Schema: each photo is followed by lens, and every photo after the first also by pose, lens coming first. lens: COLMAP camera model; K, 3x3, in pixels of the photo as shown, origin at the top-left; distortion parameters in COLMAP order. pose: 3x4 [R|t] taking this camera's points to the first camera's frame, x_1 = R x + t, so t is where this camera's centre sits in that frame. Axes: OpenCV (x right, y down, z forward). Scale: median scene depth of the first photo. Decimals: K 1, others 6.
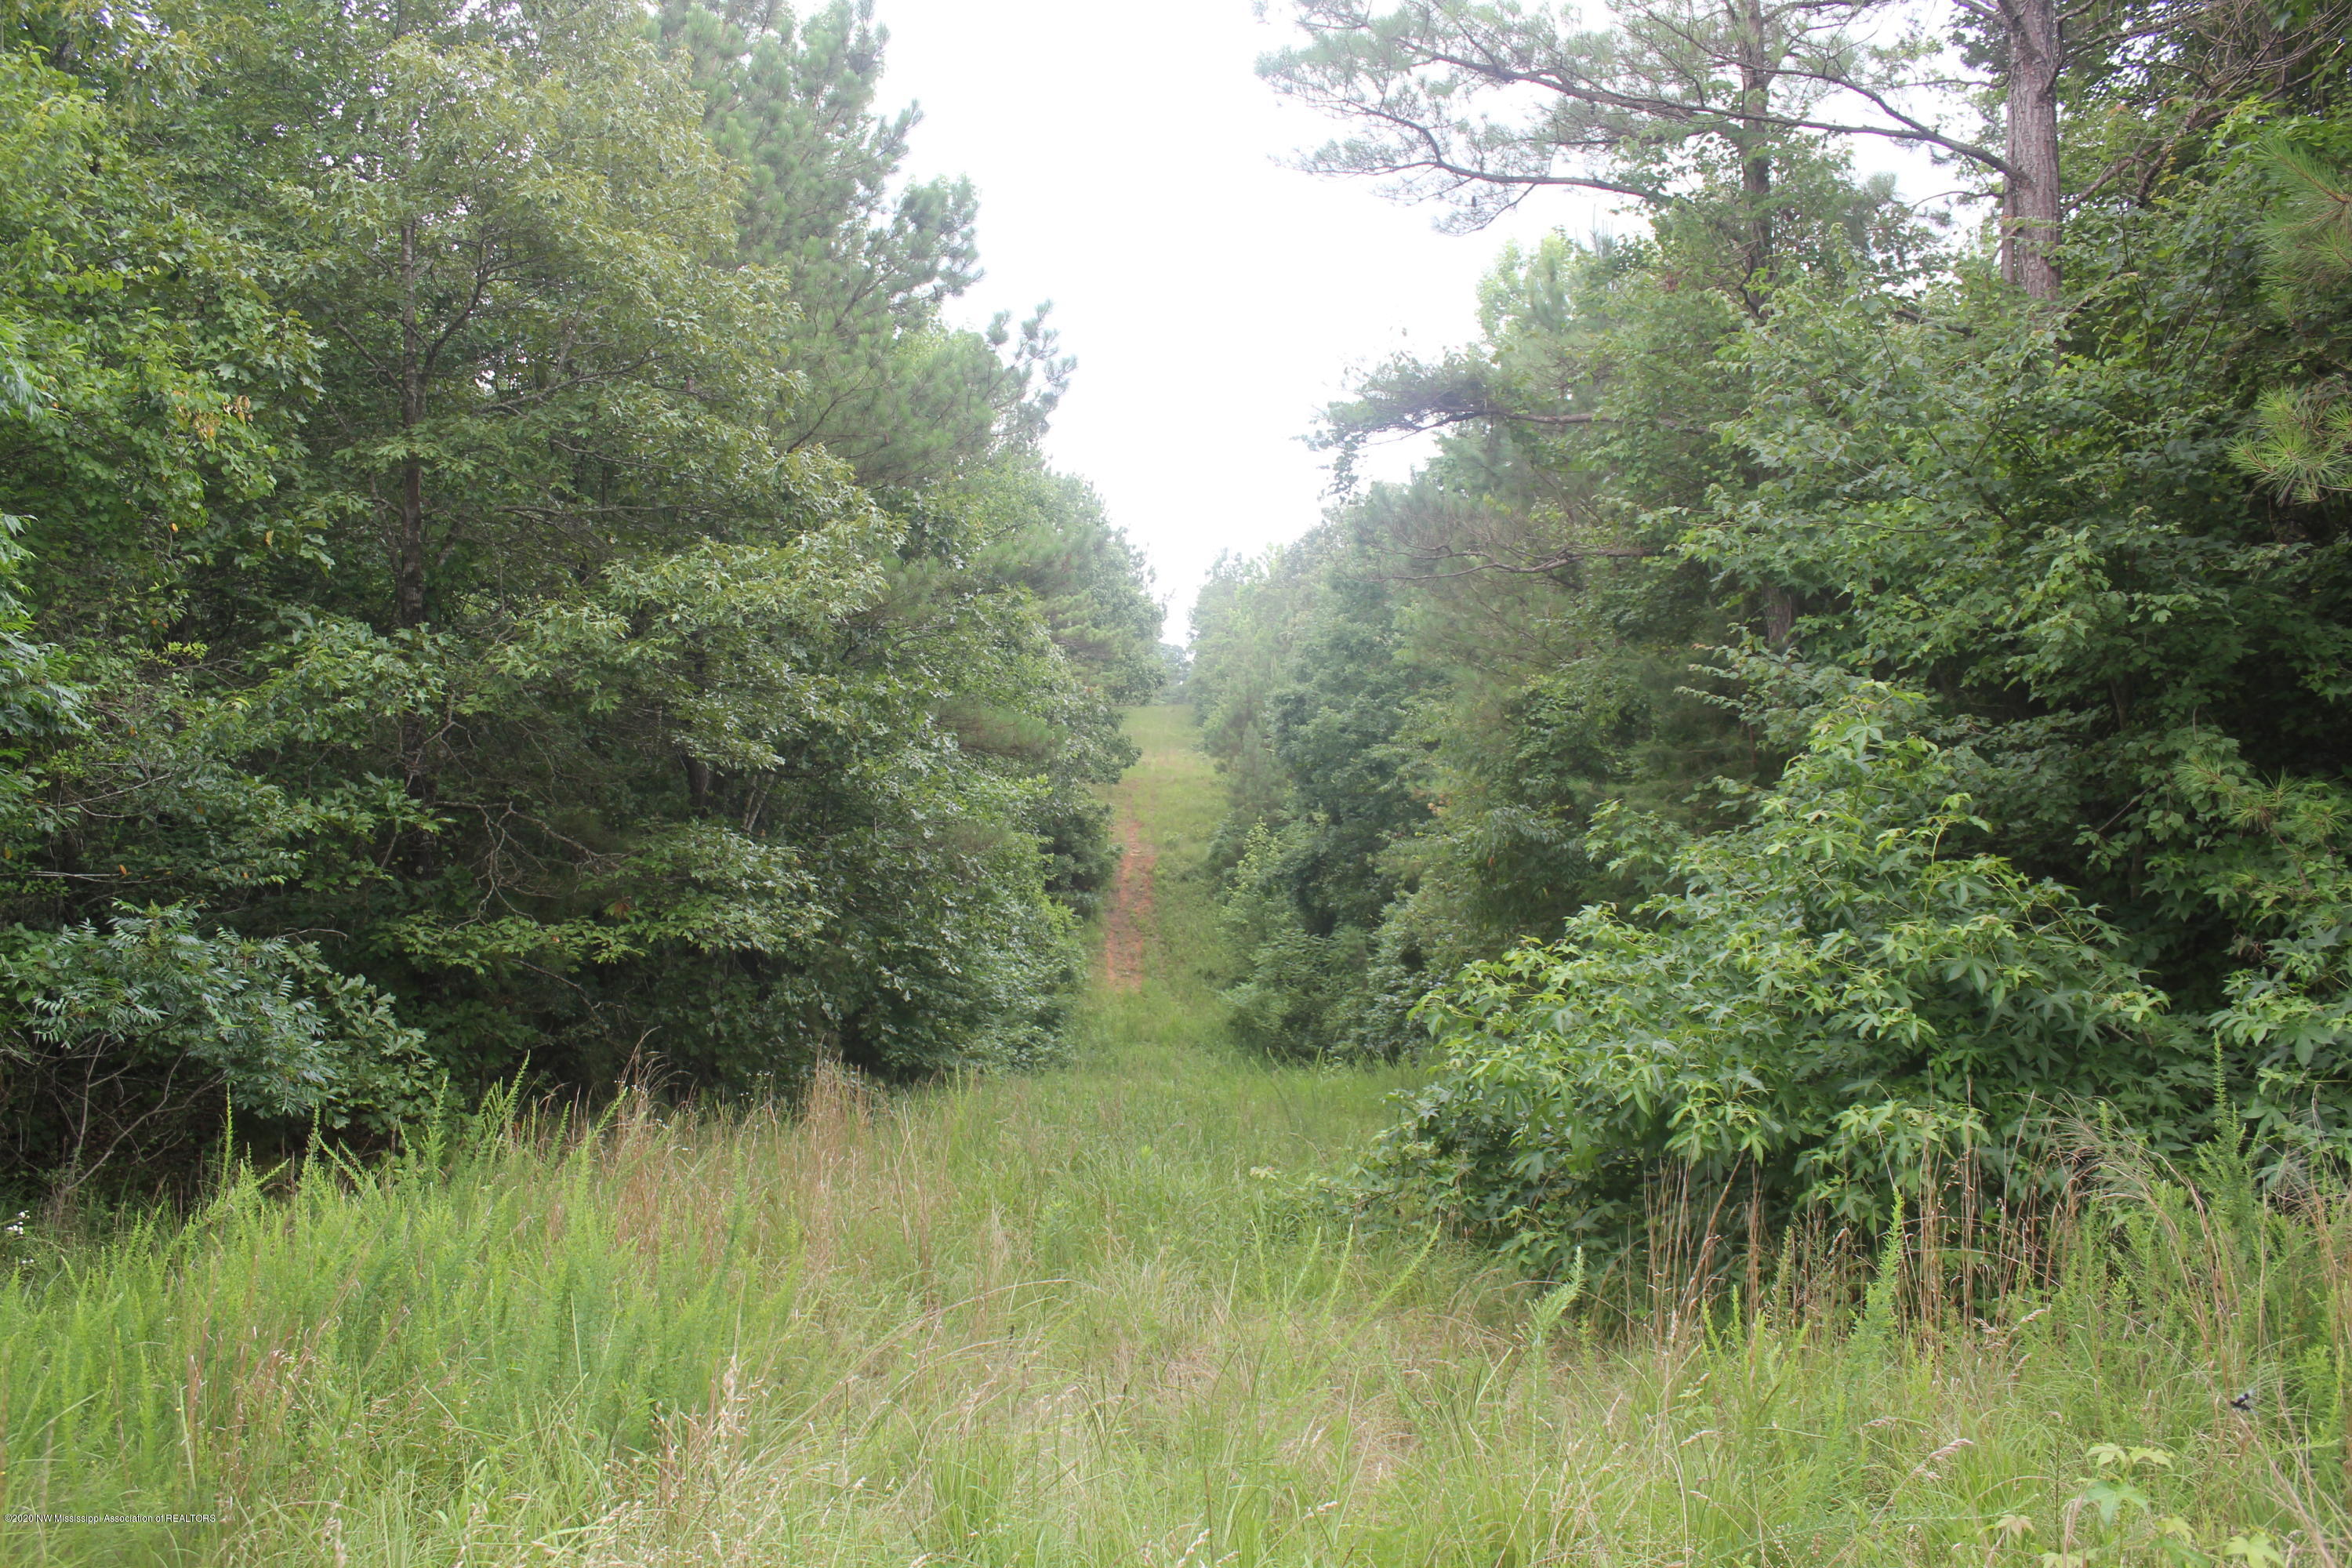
lens RADIAL K [[1964.0, 0, 1179.9], [0, 1964.0, 793.0], [0, 0, 1]] dist [-0.157811, 0.141520]
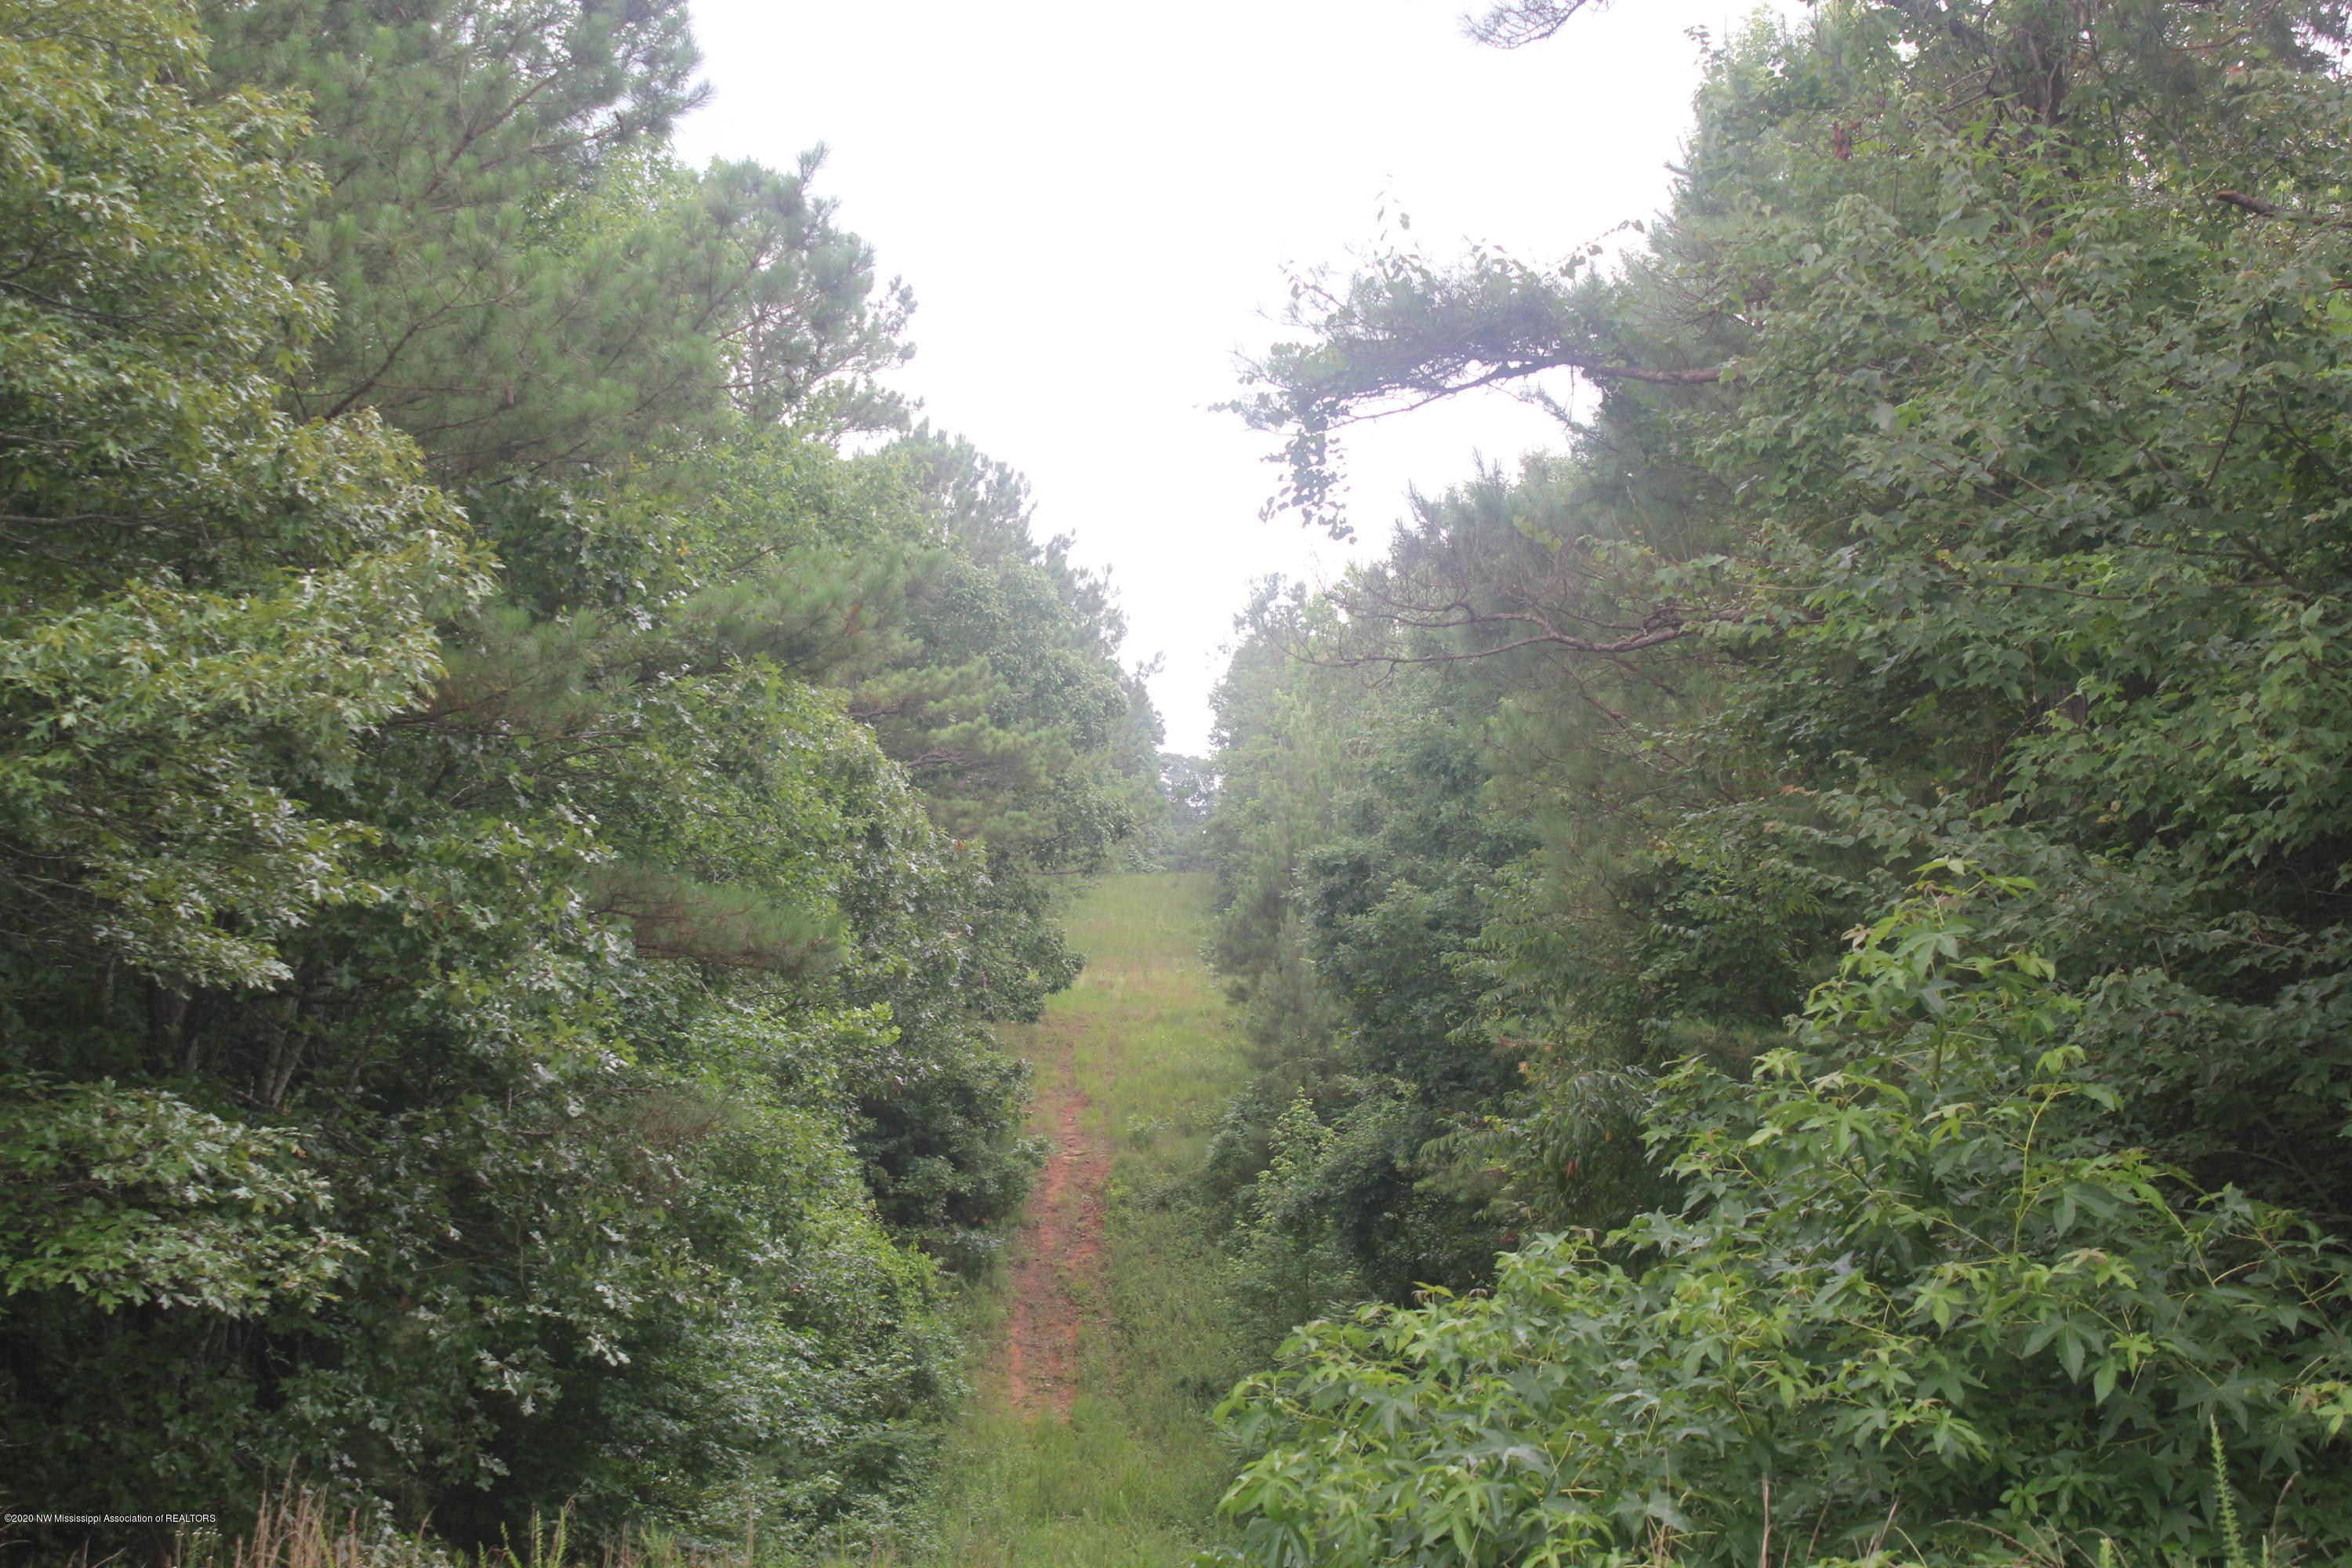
lens RADIAL K [[3781.1, 0, 1176.0], [0, 3781.1, 784.0], [0, 0, 1]] dist [-0.010420, 0.019518]
pose [[0.999932, 0.008696, -0.007732, 0.064131], [-0.009202, 0.997640, -0.068046, 0.000670], [0.007122, 0.068112, 0.997652, -0.088489]]
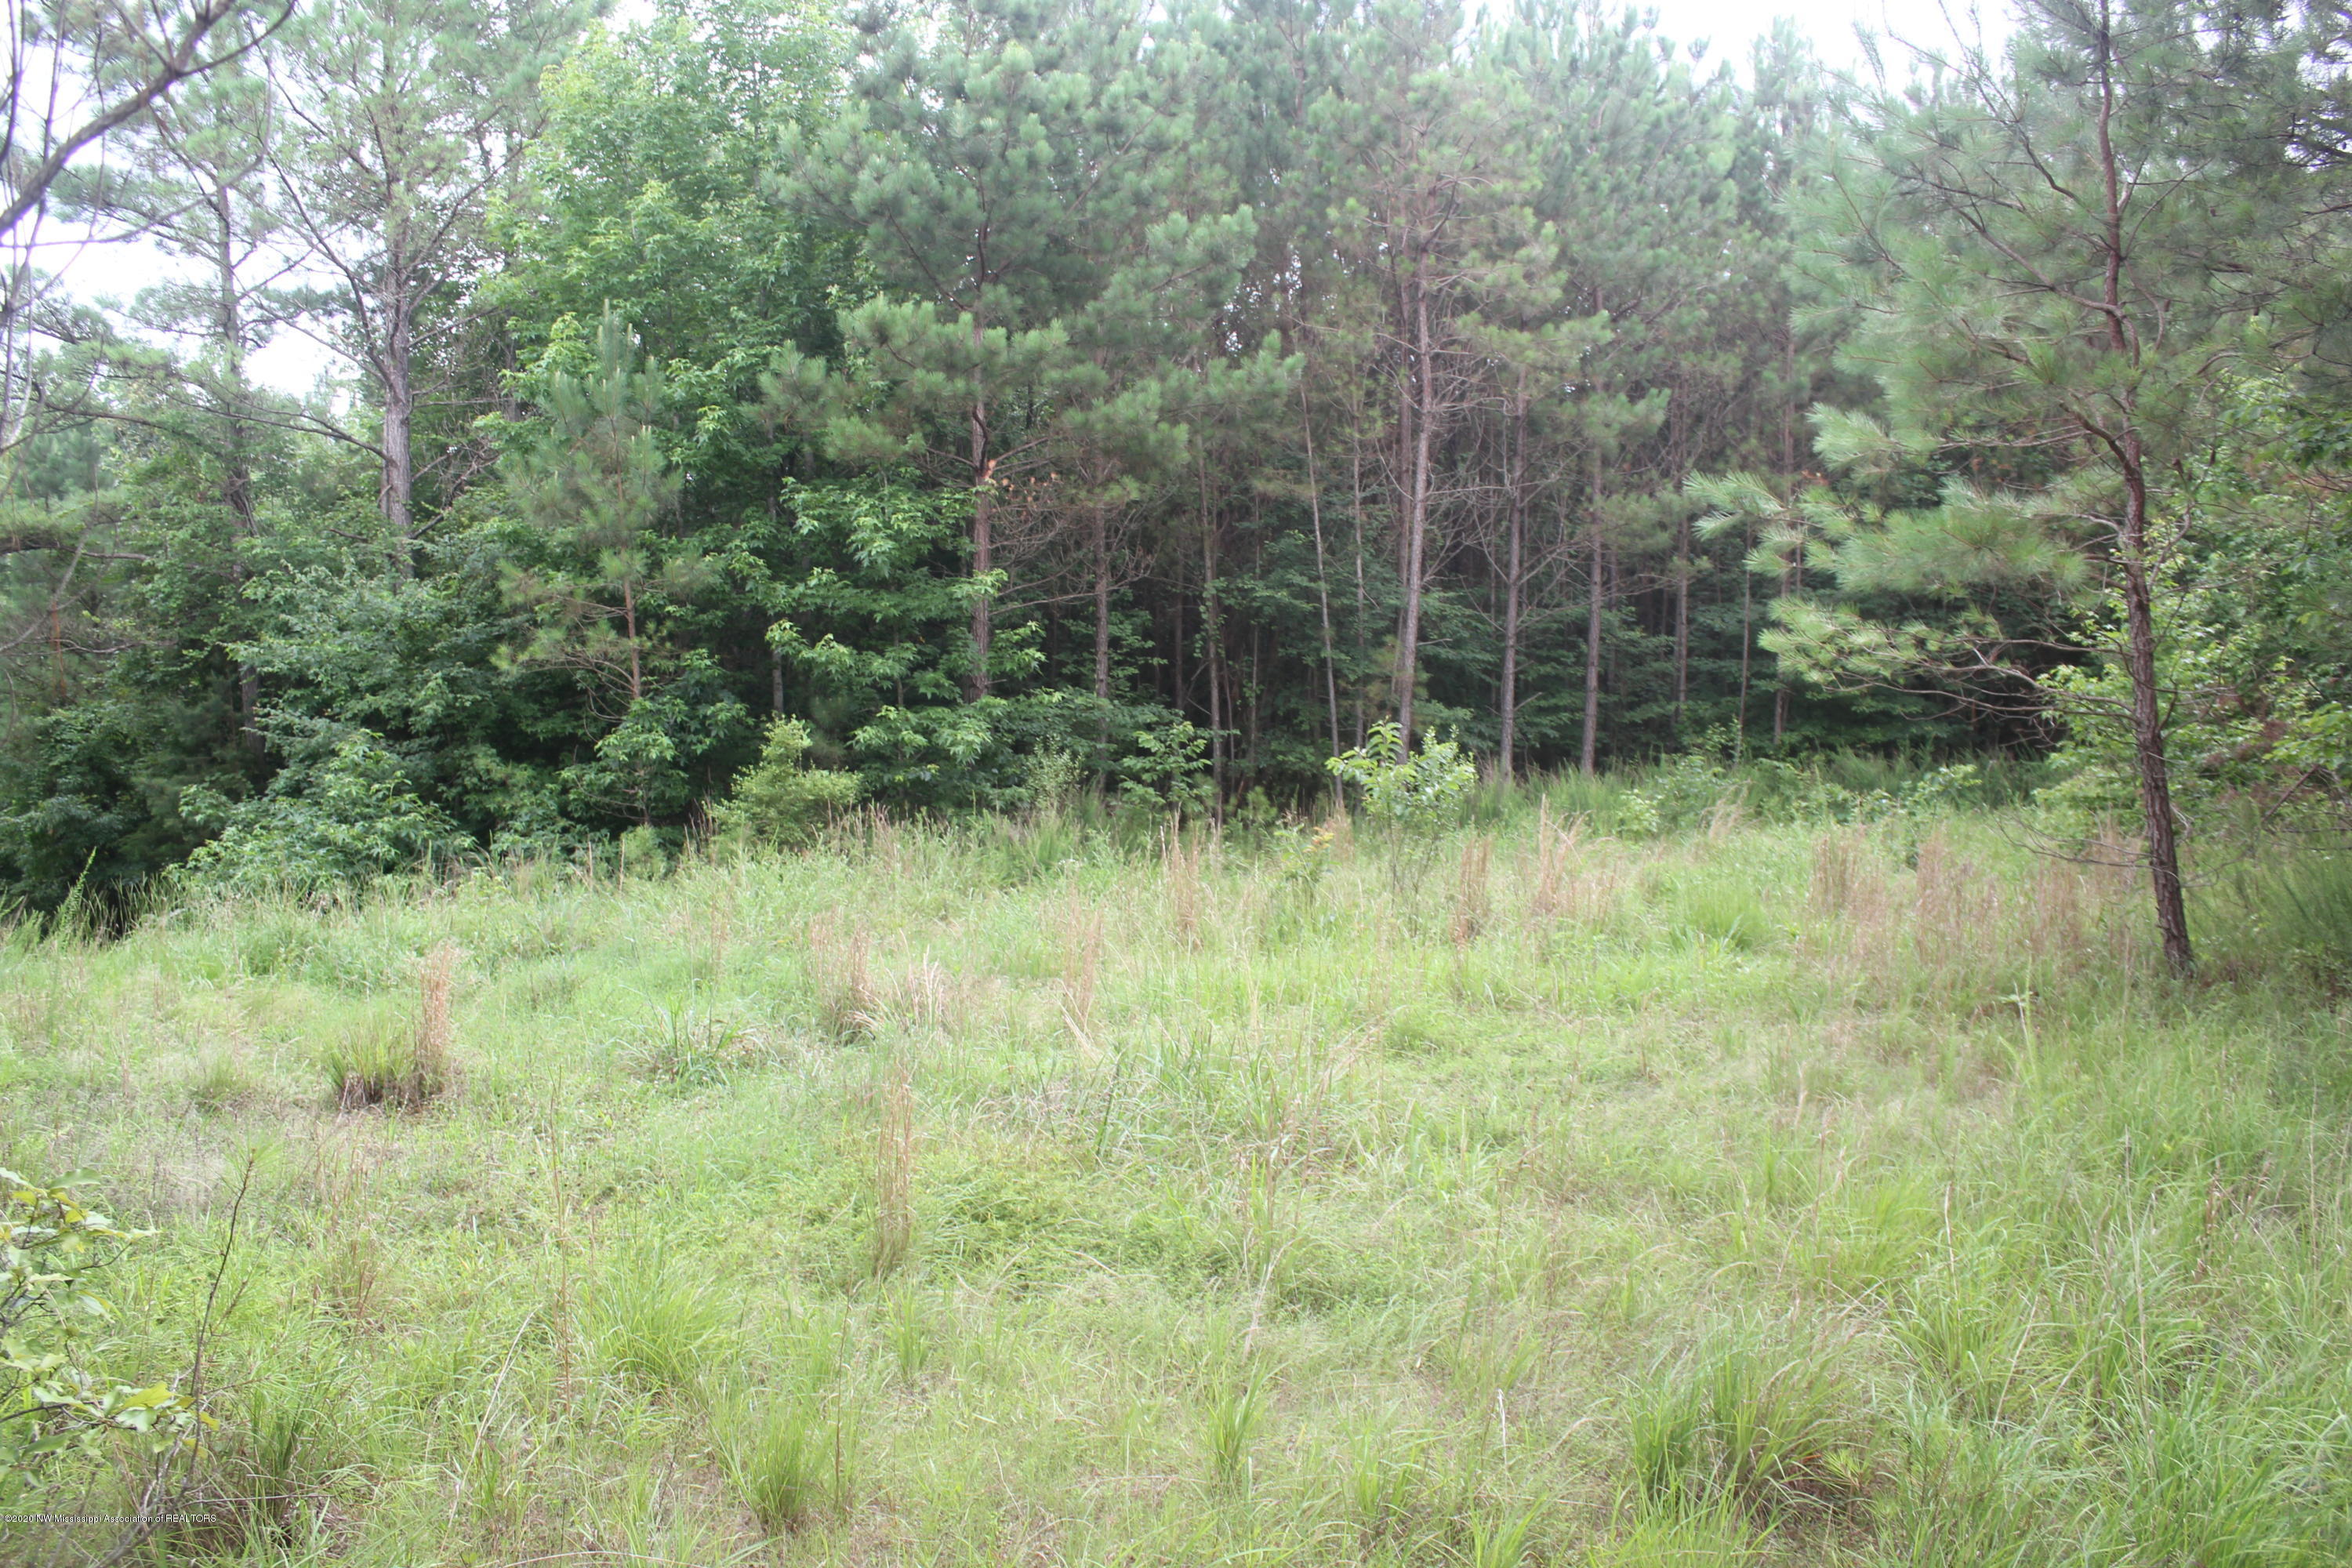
lens RADIAL K [[1964.0, 0, 1179.9], [0, 1964.0, 793.0], [0, 0, 1]] dist [-0.157811, 0.141520]
pose [[0.667311, -0.031622, 0.744108, -0.421188], [0.032459, 0.999384, 0.013361, 0.014676], [-0.744072, 0.015237, 0.667926, -0.783941]]
